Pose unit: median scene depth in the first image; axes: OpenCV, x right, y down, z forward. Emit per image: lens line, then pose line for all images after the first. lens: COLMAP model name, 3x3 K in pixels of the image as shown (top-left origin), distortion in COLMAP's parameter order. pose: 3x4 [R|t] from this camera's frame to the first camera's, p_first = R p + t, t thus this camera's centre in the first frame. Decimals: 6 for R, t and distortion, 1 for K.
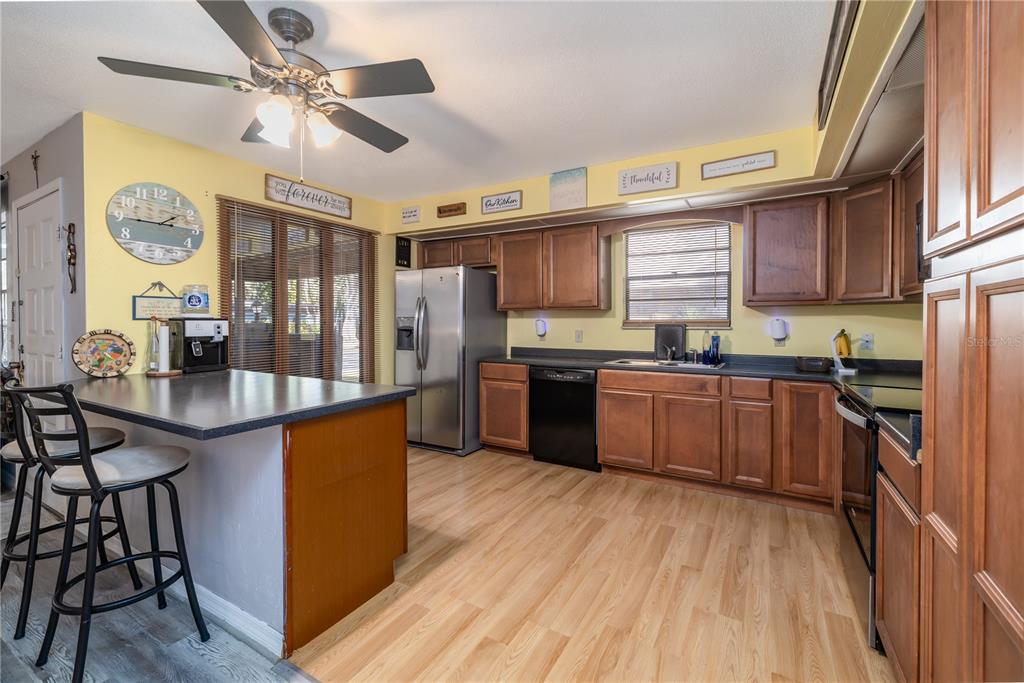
lens RADIAL K [[434.8, 0, 506.1], [0, 434.8, 331.3], [0, 0, 1]] dist [0.000315, 0.000289]
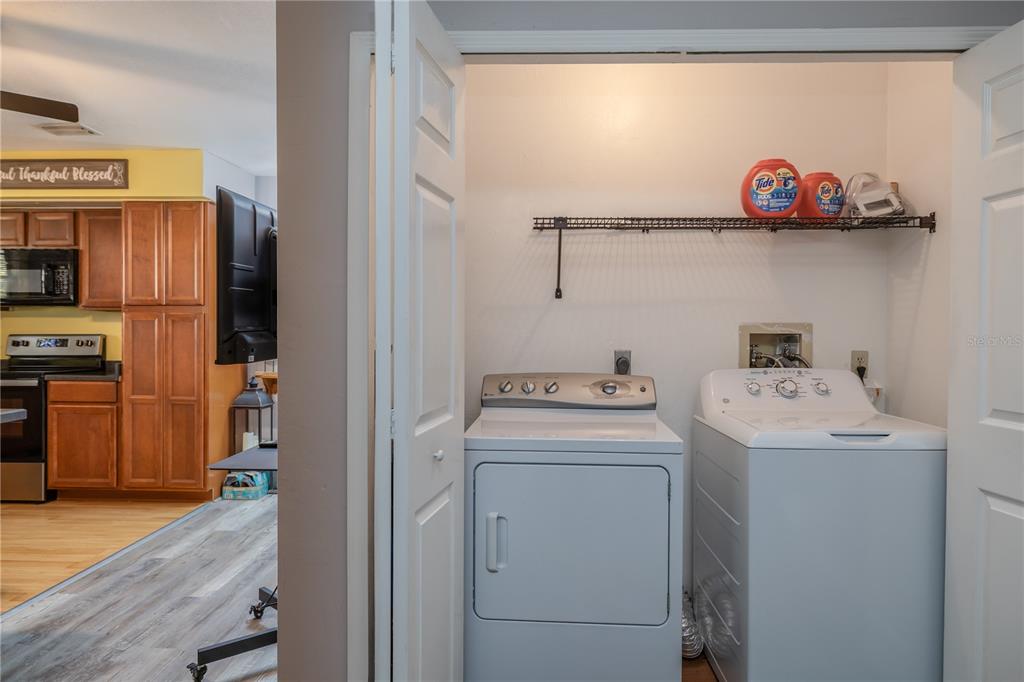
lens RADIAL K [[611.4, 0, 512.0], [0, 611.4, 341.0], [0, 0, 1]] dist [-0.002321, -0.000929]
pose [[-0.477028, -0.012550, 0.878799, -1.081147], [0.009385, 0.999768, 0.019372, 0.002608], [-0.878838, 0.017489, -0.476800, 0.211032]]
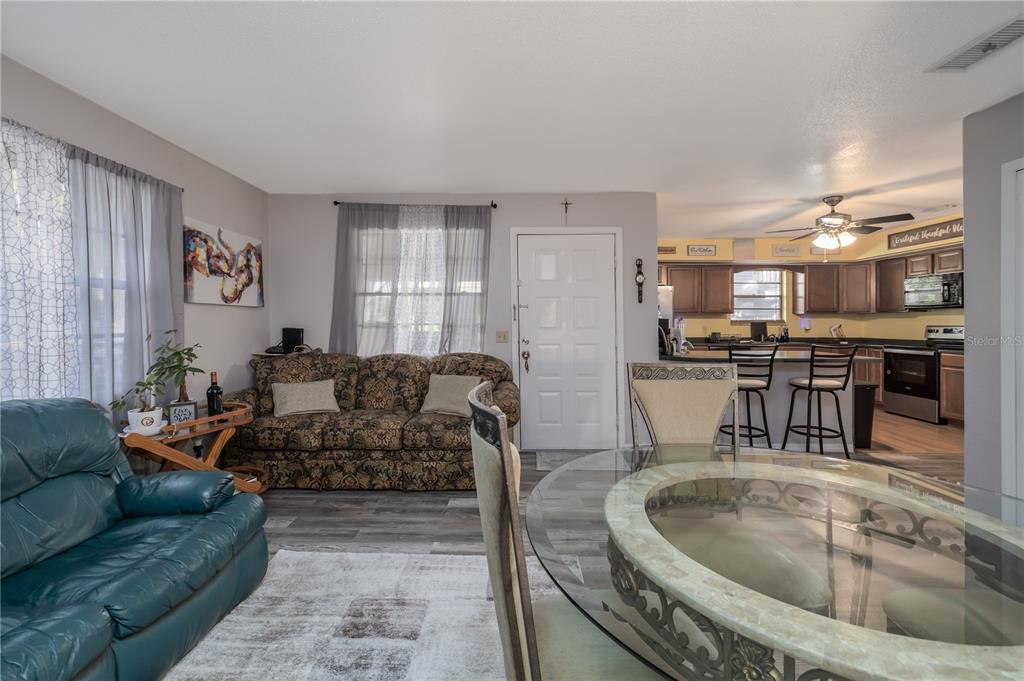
lens RADIAL K [[435.4, 0, 508.3], [0, 435.4, 318.8], [0, 0, 1]] dist [-0.000331, 0.000045]
pose [[0.869096, 0.006586, 0.494599, -1.544759], [0.006681, 0.999664, -0.025052, 0.008219], [-0.494598, 0.025076, 0.868760, -0.099014]]
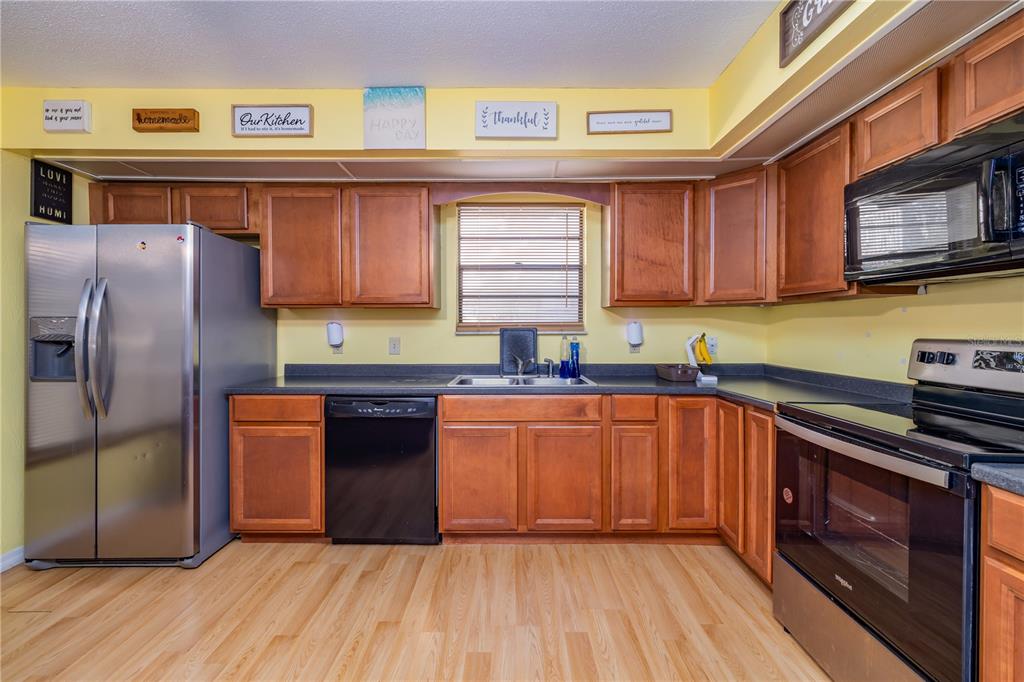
lens RADIAL K [[434.8, 0, 506.1], [0, 434.8, 330.8], [0, 0, 1]] dist [0.000315, 0.000289]
pose [[0.864601, -0.007354, 0.502406, -0.036098], [0.011895, 0.999912, -0.005835, -0.007688], [-0.502319, 0.011021, 0.864612, 0.346726]]
